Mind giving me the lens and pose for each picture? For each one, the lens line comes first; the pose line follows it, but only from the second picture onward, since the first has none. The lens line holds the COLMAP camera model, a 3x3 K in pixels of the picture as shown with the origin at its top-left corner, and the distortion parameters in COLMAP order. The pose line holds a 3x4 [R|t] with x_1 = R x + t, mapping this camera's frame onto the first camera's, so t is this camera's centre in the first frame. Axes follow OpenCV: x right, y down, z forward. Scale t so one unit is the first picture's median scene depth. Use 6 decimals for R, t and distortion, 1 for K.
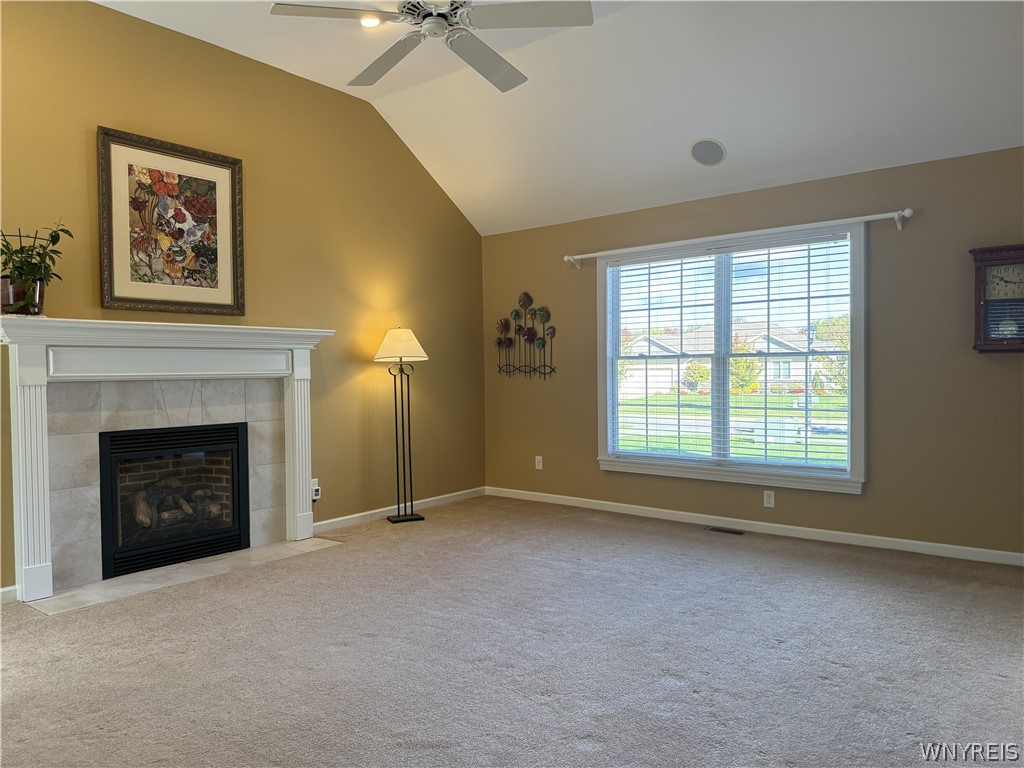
lens RADIAL K [[748.2, 0, 515.9], [0, 748.2, 385.8], [0, 0, 1]] dist [0.118507, -0.078743]
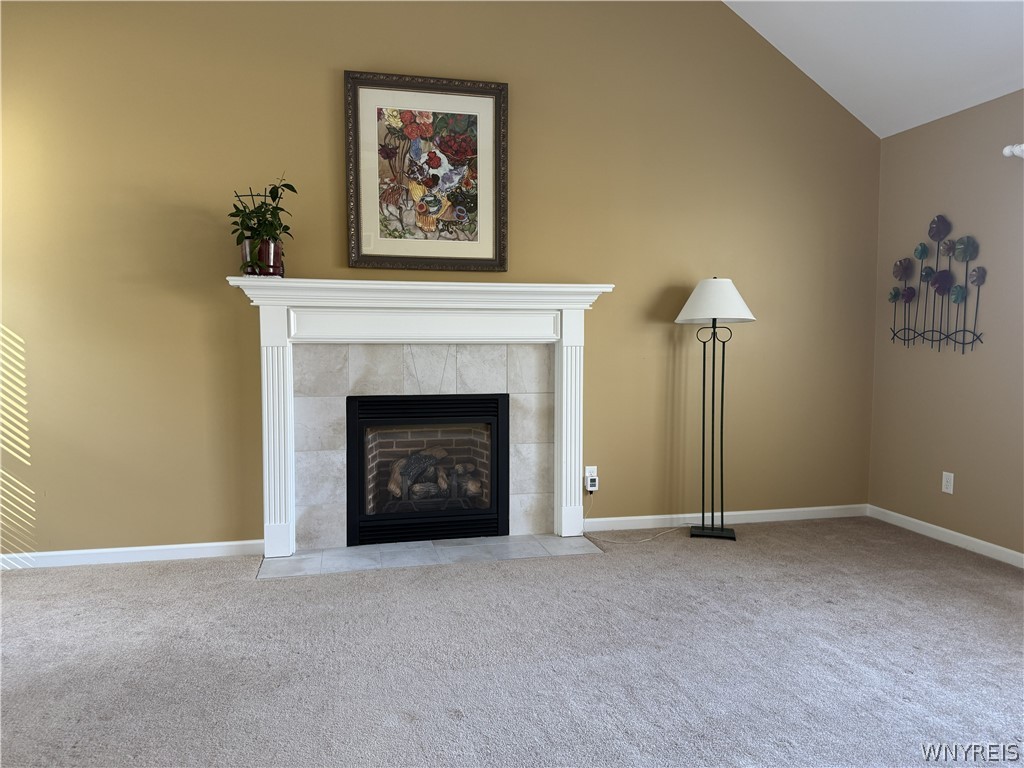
lens RADIAL K [[748.2, 0, 503.7], [0, 748.2, 387.5], [0, 0, 1]] dist [0.118507, -0.078743]
pose [[0.784235, 0.058435, -0.617706, 0.186654], [-0.024966, 0.997721, 0.062688, -0.013988], [0.619961, -0.033740, 0.783907, 0.346099]]
